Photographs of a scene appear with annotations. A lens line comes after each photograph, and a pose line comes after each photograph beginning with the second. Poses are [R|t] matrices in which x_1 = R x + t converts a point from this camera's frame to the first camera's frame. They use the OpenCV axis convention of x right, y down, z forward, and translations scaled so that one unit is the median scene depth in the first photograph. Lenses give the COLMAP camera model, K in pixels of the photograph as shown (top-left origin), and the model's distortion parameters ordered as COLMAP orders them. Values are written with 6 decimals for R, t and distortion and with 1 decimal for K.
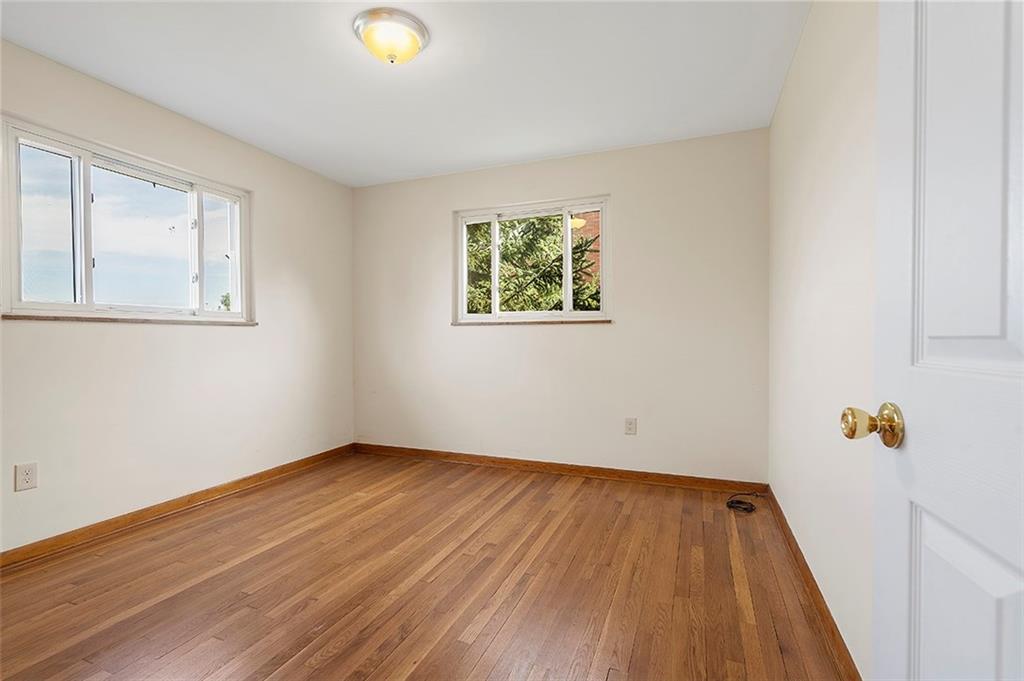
lens RADIAL K [[470.3, 0, 516.4], [0, 470.3, 341.4], [0, 0, 1]] dist [-0.002278, 0.001818]
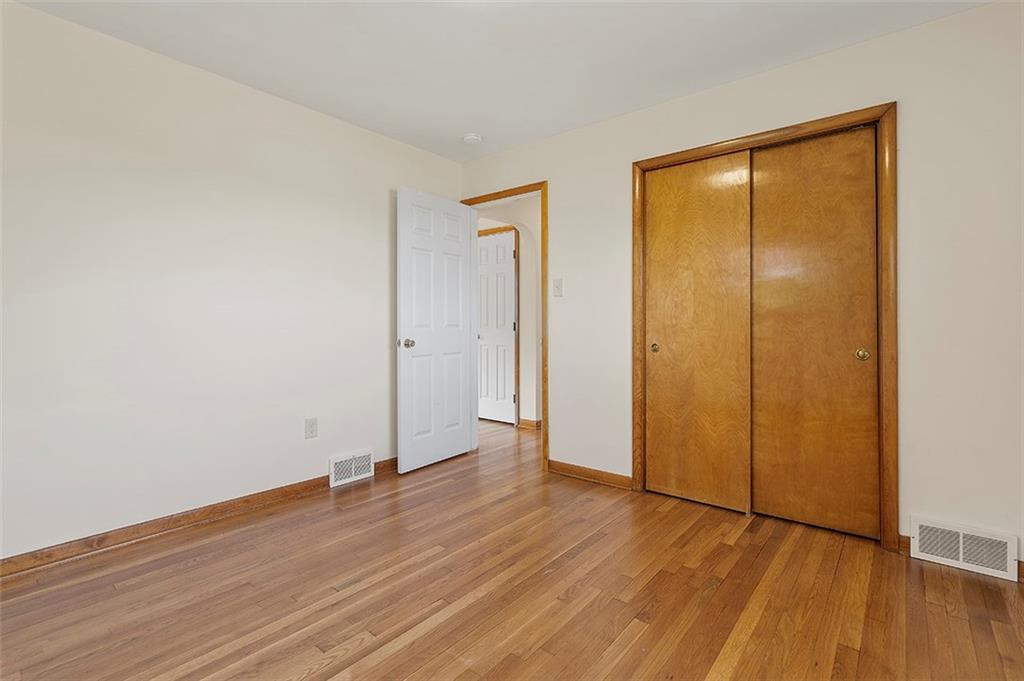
lens RADIAL K [[470.3, 0, 512.5], [0, 470.3, 323.9], [0, 0, 1]] dist [-0.002278, 0.001818]
pose [[-0.952581, 0.003679, 0.304262, -0.499595], [0.005227, 0.999977, 0.004274, -0.011877], [-0.304239, 0.005662, -0.952579, 1.535493]]
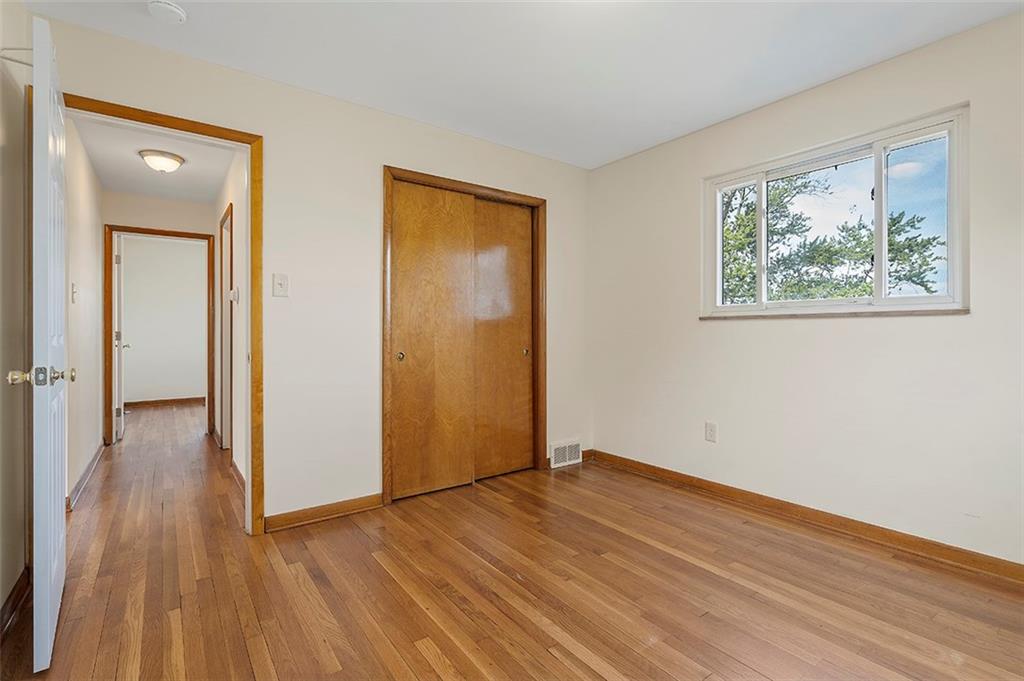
lens RADIAL K [[470.3, 0, 505.4], [0, 470.3, 332.2], [0, 0, 1]] dist [-0.002278, 0.001818]
pose [[-0.543411, 0.002810, -0.839462, 0.429869], [-0.003832, 0.999976, 0.005828, -0.014599], [0.839458, 0.006384, -0.543387, 1.155739]]
